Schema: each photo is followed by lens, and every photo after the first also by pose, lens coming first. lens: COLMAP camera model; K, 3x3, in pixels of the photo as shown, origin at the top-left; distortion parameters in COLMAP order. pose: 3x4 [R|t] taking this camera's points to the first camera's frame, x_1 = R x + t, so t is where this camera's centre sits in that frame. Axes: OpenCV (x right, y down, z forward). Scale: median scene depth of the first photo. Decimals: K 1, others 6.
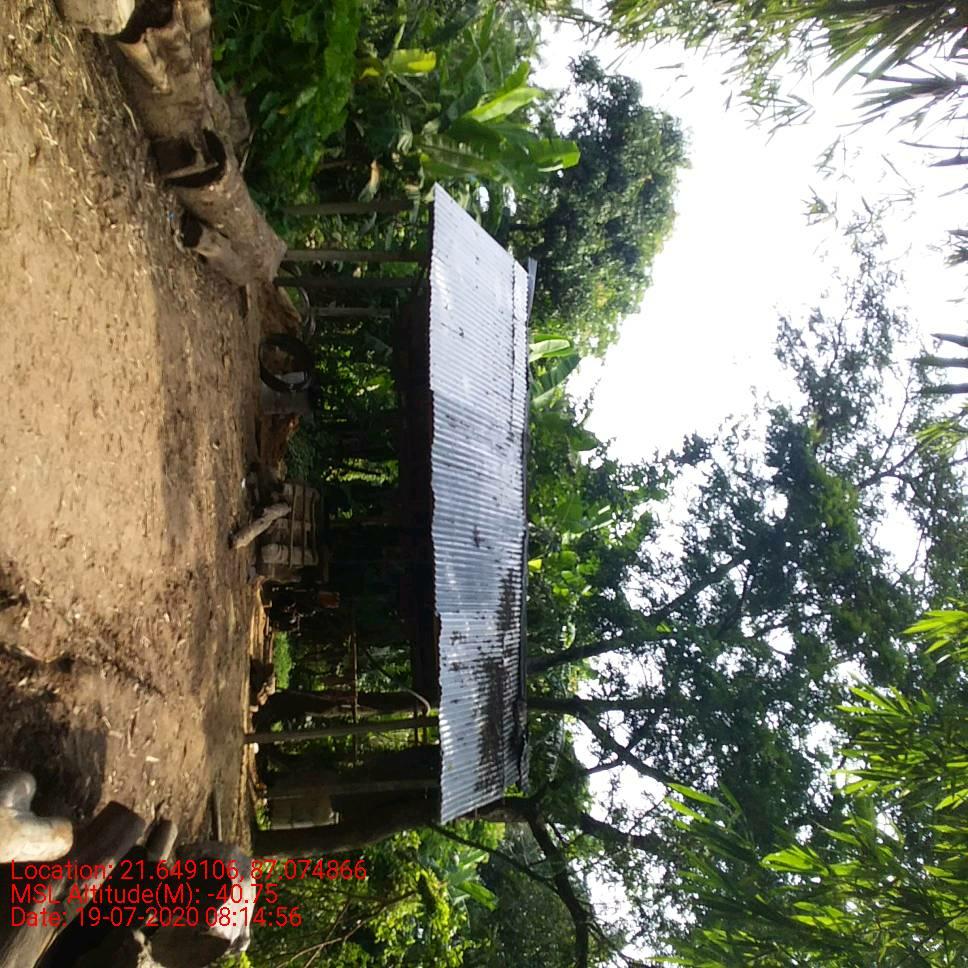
lens RADIAL K [[1077.4, 0, 484.0], [0, 1077.4, 484.0], [0, 0, 1]] dist [0.119397, -0.010988]
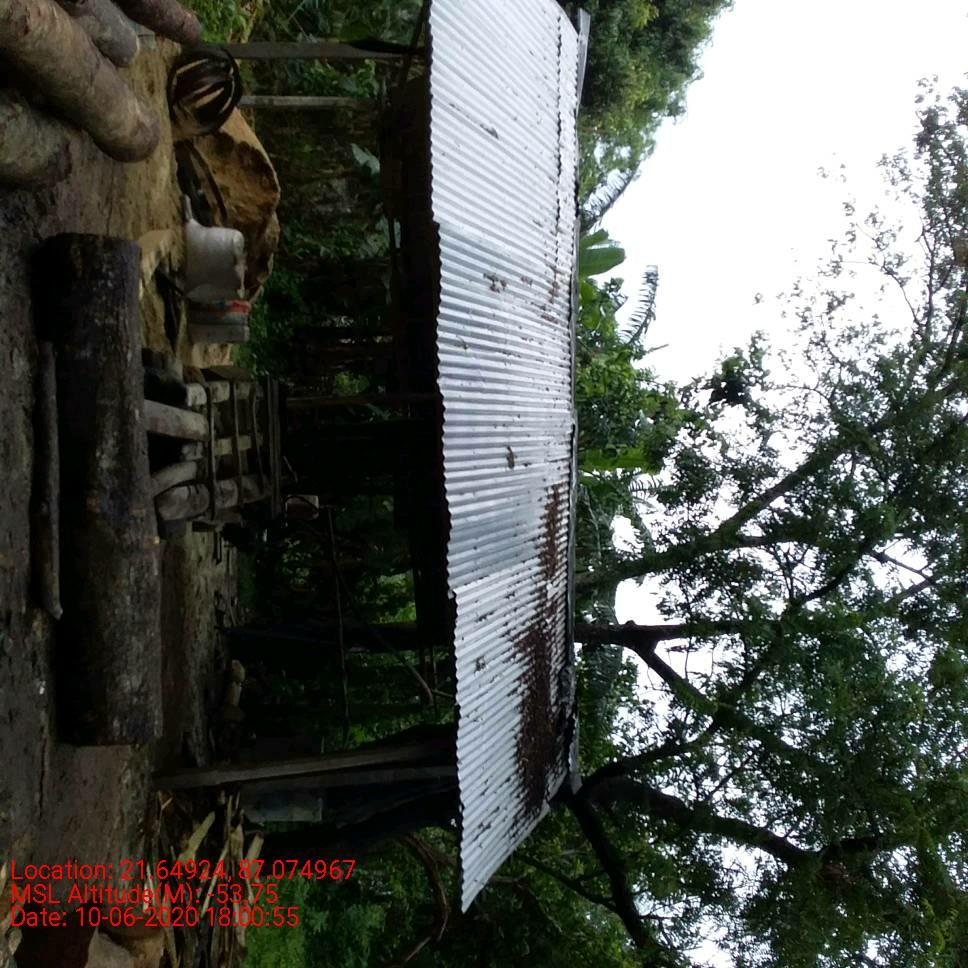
lens RADIAL K [[1077.4, 0, 484.0], [0, 1077.4, 484.0], [0, 0, 1]] dist [0.119397, -0.010988]
pose [[0.999931, -0.005403, -0.010464, -0.013377], [0.006996, 0.987280, 0.158836, -0.031130], [0.009472, -0.158899, 0.987249, 0.310661]]
